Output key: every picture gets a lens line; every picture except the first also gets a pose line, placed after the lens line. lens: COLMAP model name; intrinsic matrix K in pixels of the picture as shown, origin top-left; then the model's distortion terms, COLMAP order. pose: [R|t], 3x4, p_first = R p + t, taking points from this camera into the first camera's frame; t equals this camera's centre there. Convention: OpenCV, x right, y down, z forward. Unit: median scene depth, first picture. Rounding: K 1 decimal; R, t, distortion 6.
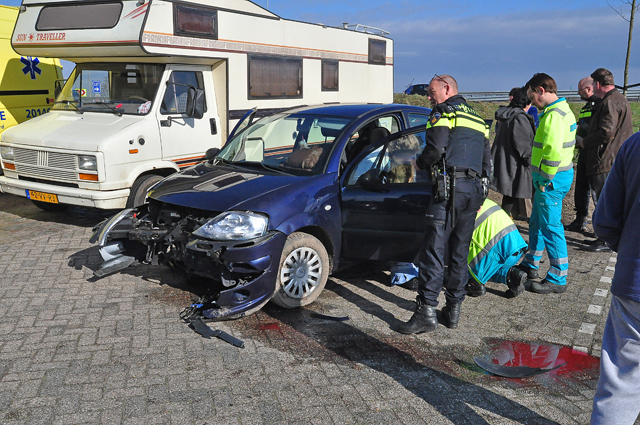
lens RADIAL K [[634.5, 0, 313.9], [0, 634.5, 211.3], [0, 0, 1]] dist [0.016688, 0.000000]
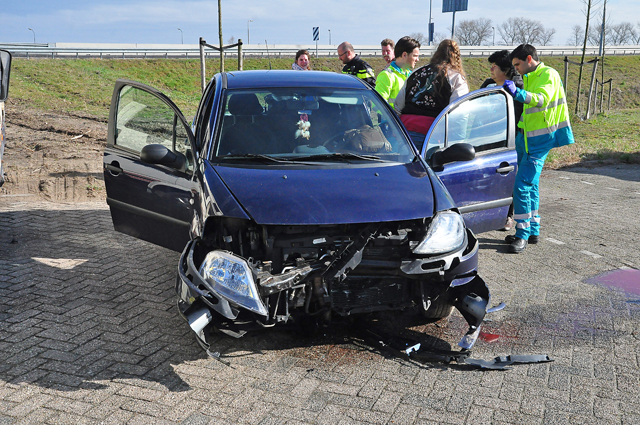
lens RADIAL K [[675.9, 0, 335.4], [0, 675.9, 196.8], [0, 0, 1]] dist [0.015515, 0.000000]
pose [[0.577665, -0.168782, 0.798634, -0.543025], [0.142795, 0.984198, 0.104713, -0.080360], [-0.803687, 0.053552, 0.592638, 0.379216]]
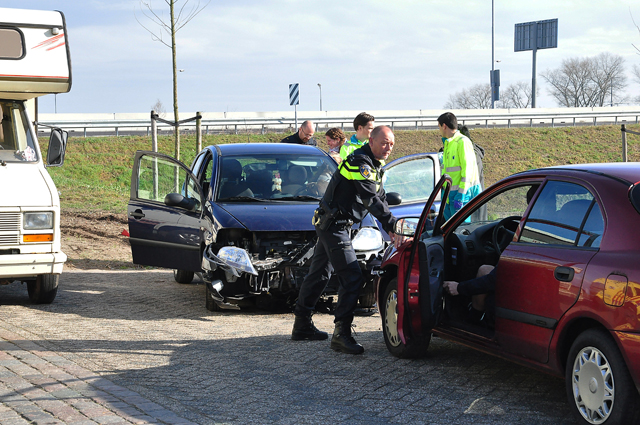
lens RADIAL K [[1306.1, 0, 319.3], [0, 1306.1, 212.6], [0, 0, 1]] dist [0.284724, 0.000000]
pose [[0.586827, -0.063047, 0.807254, -1.413713], [0.156793, 0.986942, -0.036899, 0.031725], [-0.794387, 0.148225, 0.589049, -0.284882]]
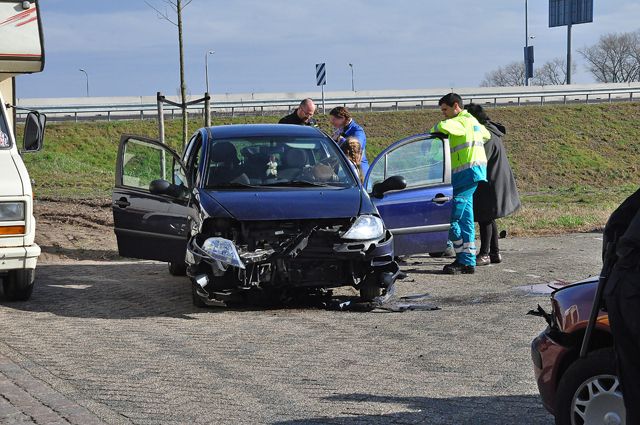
lens RADIAL K [[1306.1, 0, 320.2], [0, 1306.1, 213.6], [0, 0, 1]] dist [0.284724, 0.000000]
pose [[0.607833, -0.082439, 0.789774, -1.278007], [0.168071, 0.985419, -0.026491, 0.028681], [-0.776074, 0.148841, 0.612826, -0.245412]]
